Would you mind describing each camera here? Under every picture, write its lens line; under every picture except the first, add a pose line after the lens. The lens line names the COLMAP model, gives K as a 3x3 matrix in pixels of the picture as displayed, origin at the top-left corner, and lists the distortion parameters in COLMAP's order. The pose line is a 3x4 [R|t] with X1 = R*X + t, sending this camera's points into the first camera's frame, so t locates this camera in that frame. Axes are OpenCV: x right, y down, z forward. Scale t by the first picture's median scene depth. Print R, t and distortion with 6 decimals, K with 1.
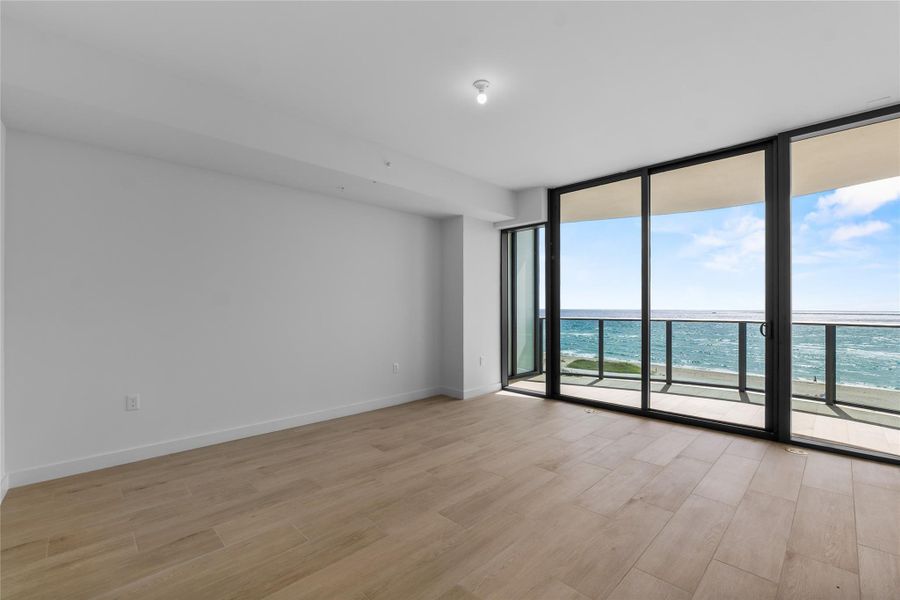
lens RADIAL K [[384.9, 0, 453.5], [0, 384.9, 308.7], [0, 0, 1]] dist [-0.023598, 0.001646]
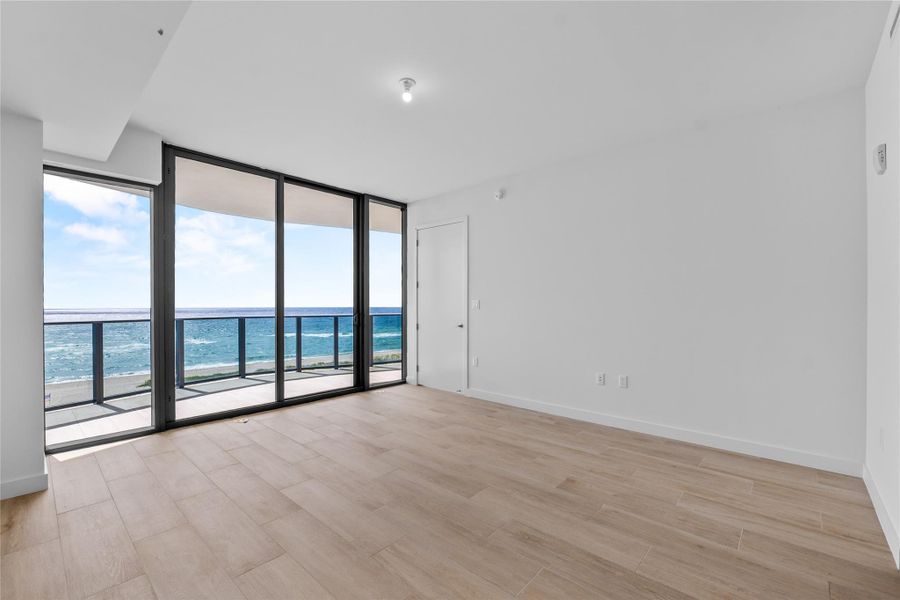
lens RADIAL K [[384.9, 0, 444.5], [0, 384.9, 304.3], [0, 0, 1]] dist [-0.023598, 0.001646]
pose [[-0.030773, 0.004411, 0.999517, -0.541803], [0.005131, 0.999978, -0.004255, 0.001256], [-0.999513, 0.004998, -0.030795, 0.540955]]
